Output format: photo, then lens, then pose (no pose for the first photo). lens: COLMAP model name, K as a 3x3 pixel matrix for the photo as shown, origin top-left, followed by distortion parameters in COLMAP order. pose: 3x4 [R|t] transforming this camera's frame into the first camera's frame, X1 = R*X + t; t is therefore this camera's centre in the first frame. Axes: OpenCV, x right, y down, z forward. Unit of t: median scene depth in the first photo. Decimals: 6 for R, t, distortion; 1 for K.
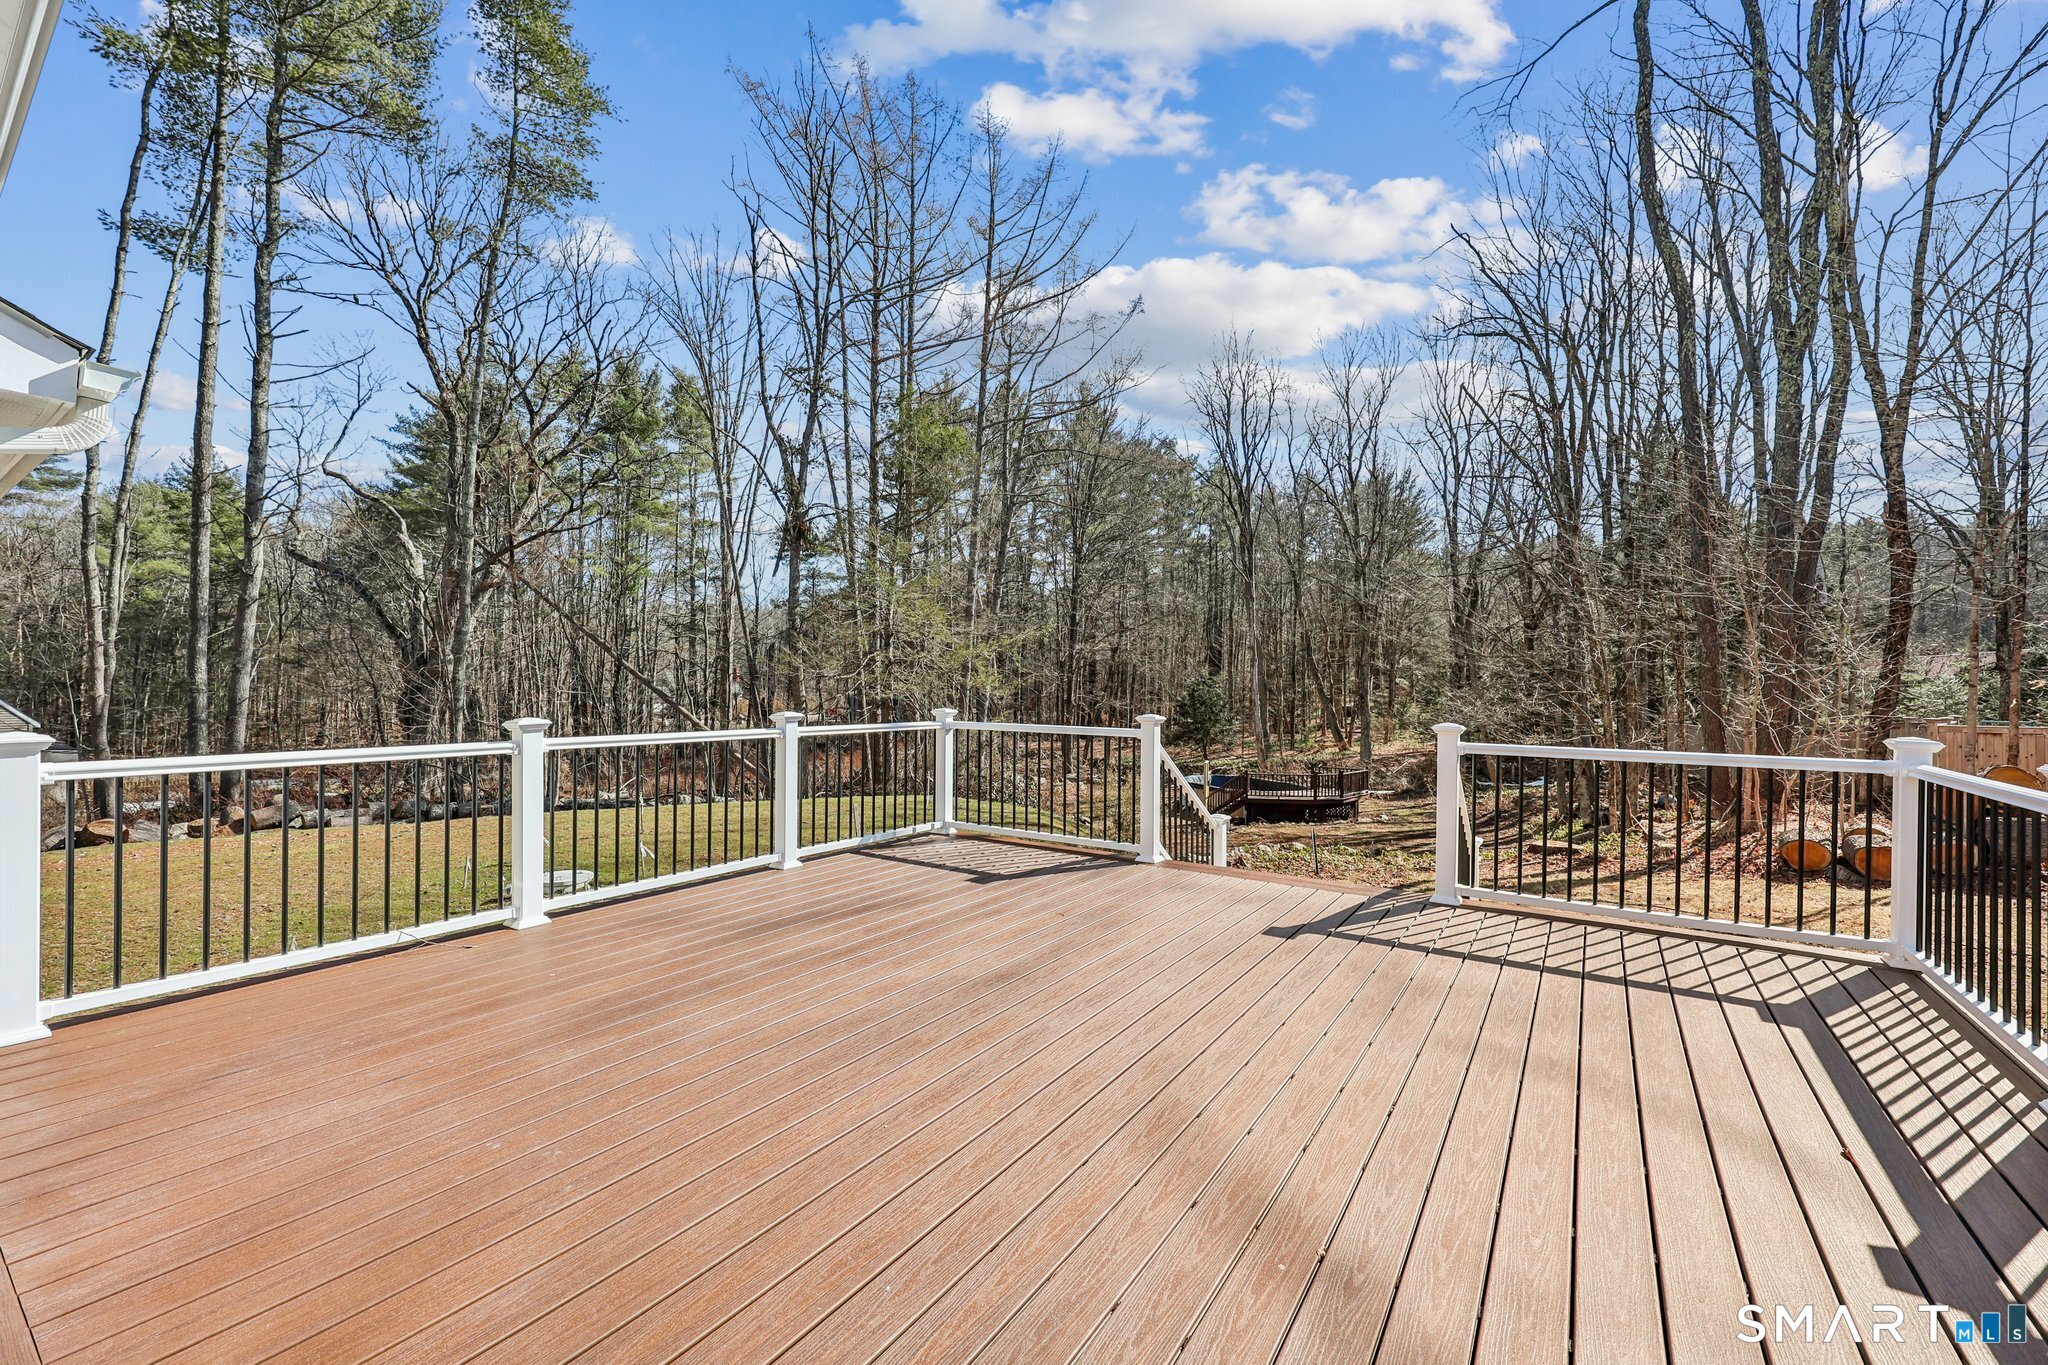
lens RADIAL K [[826.8, 0, 1037.8], [0, 826.8, 686.1], [0, 0, 1]] dist [-0.001278, -0.000034]
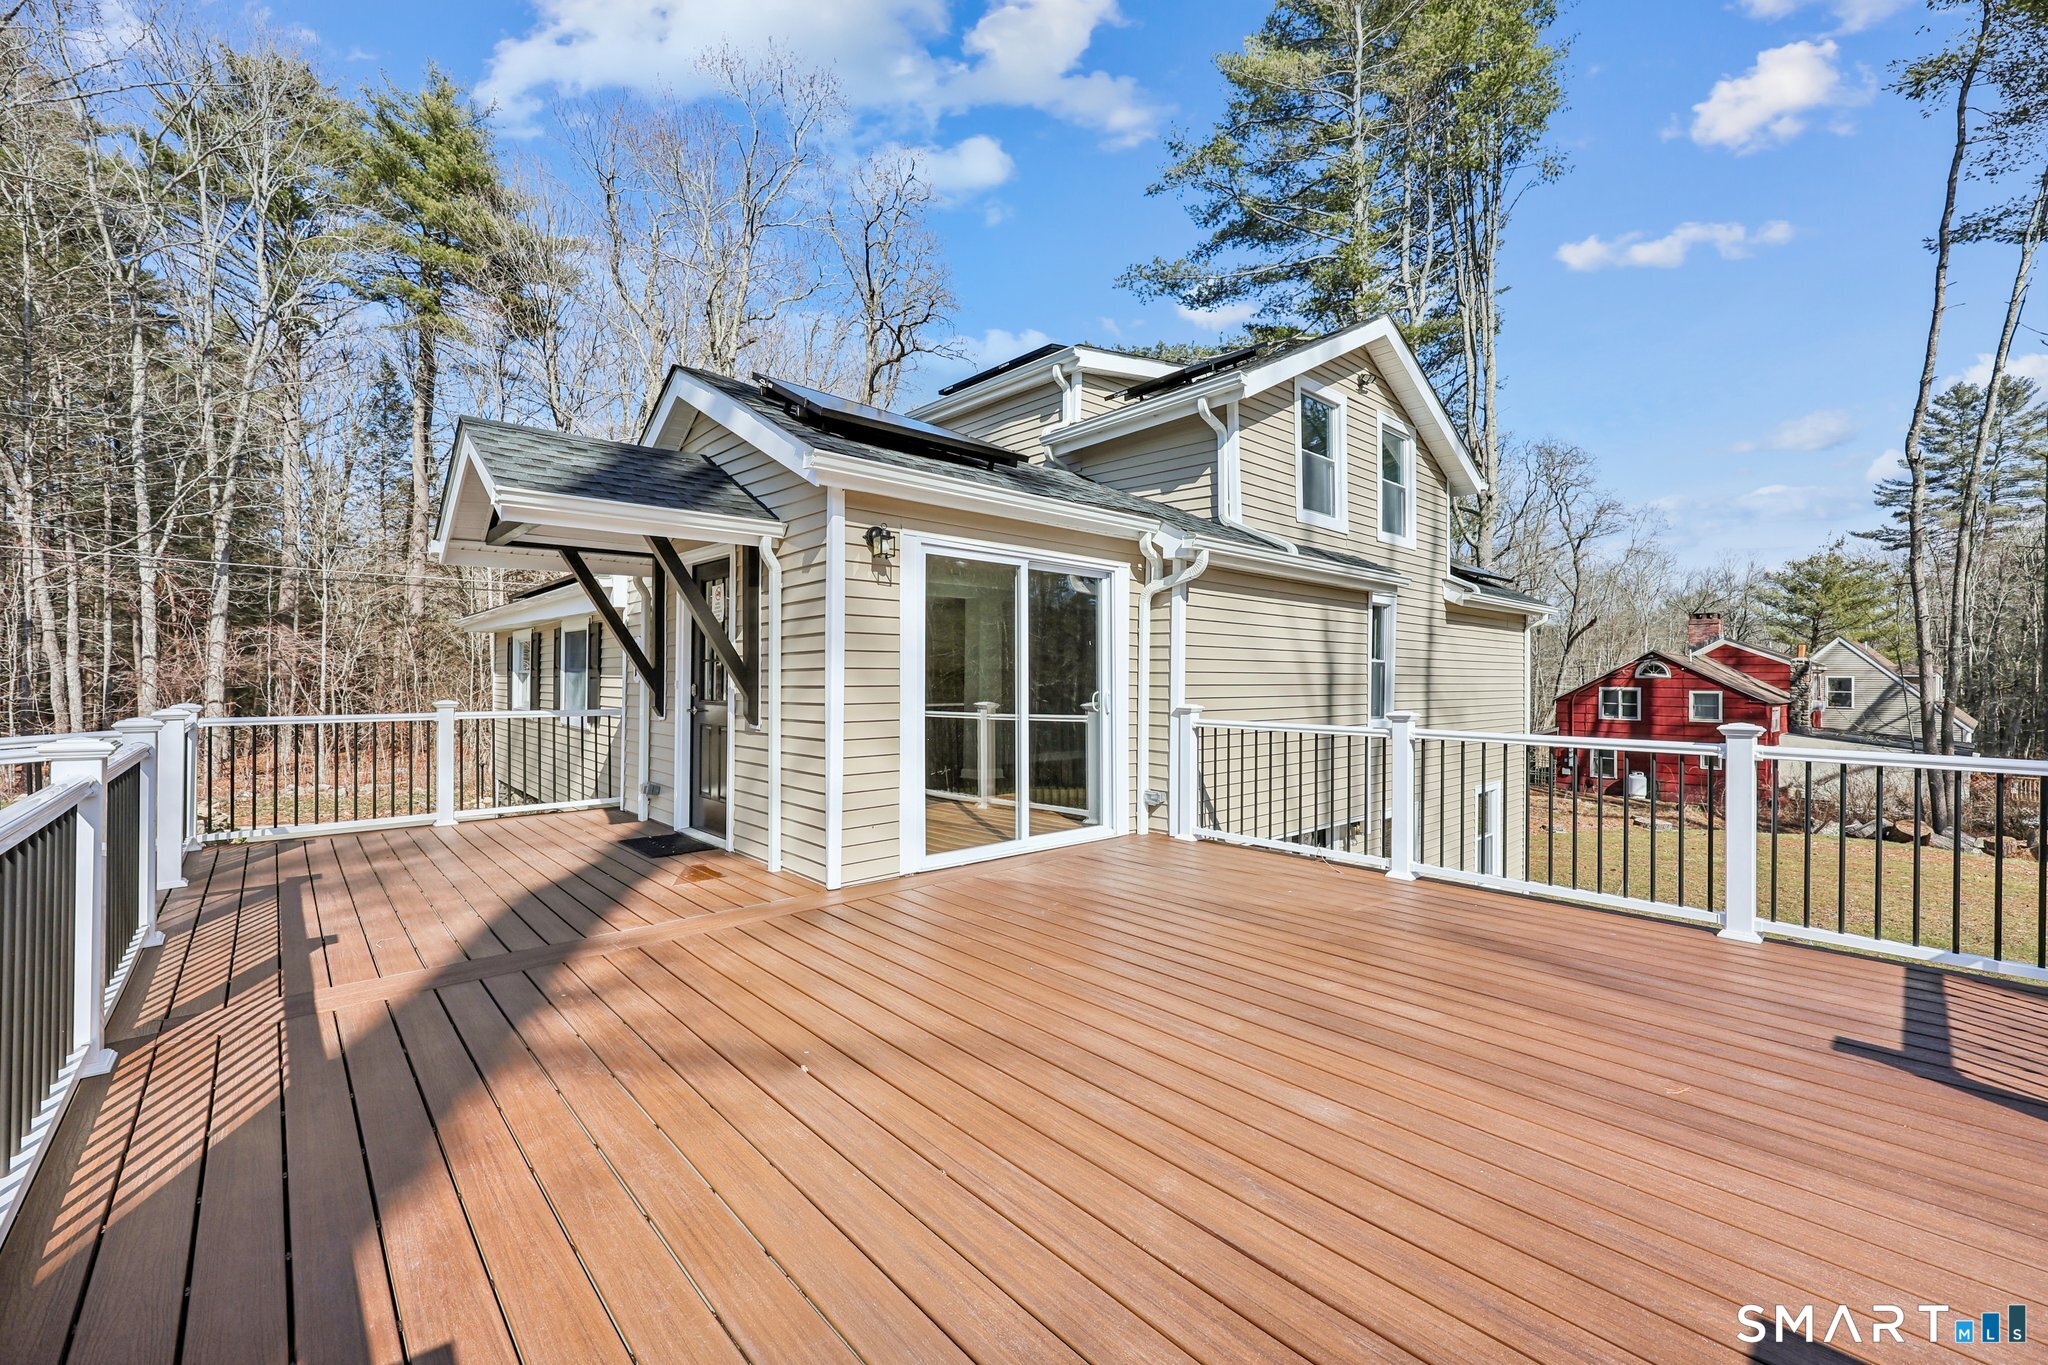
lens RADIAL K [[826.8, 0, 1033.3], [0, 826.8, 671.0], [0, 0, 1]] dist [-0.001278, -0.000034]
pose [[-0.235221, -0.017998, -0.971775, 0.105893], [-0.010075, 0.999820, -0.016079, 0.000509], [0.971890, 0.006008, -0.235360, 0.108905]]
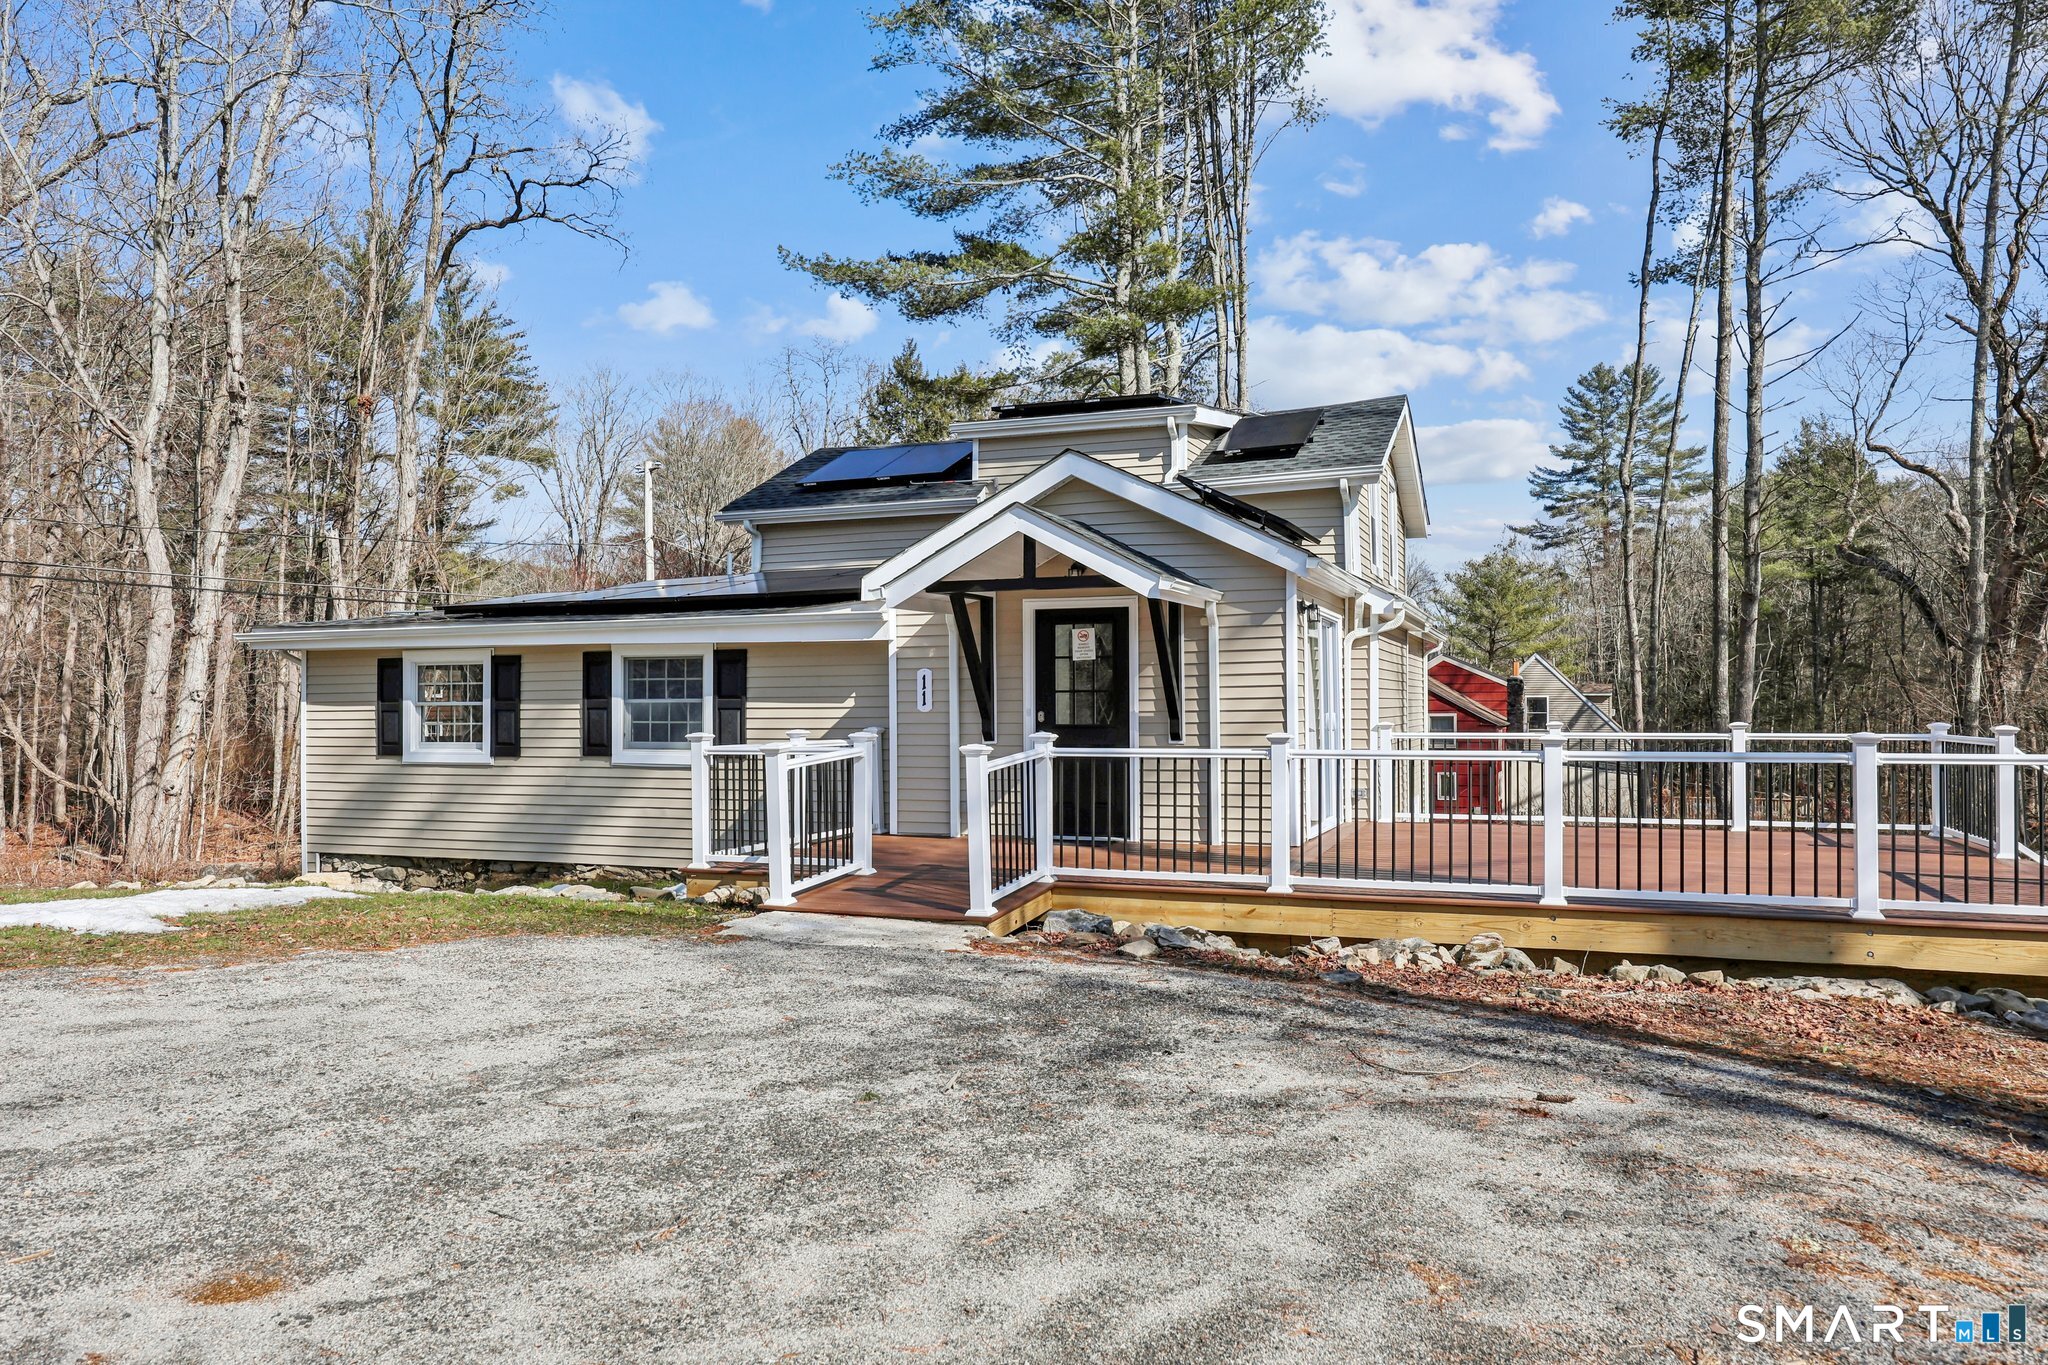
lens RADIAL K [[1373.6, 0, 1021.4], [0, 1373.6, 684.6], [0, 0, 1]] dist [-0.003856, -0.000356]
pose [[0.215530, -0.026992, -0.976124, 0.330150], [0.008772, 0.999631, -0.025705, 0.003449], [0.976458, -0.003023, 0.215687, -0.132592]]
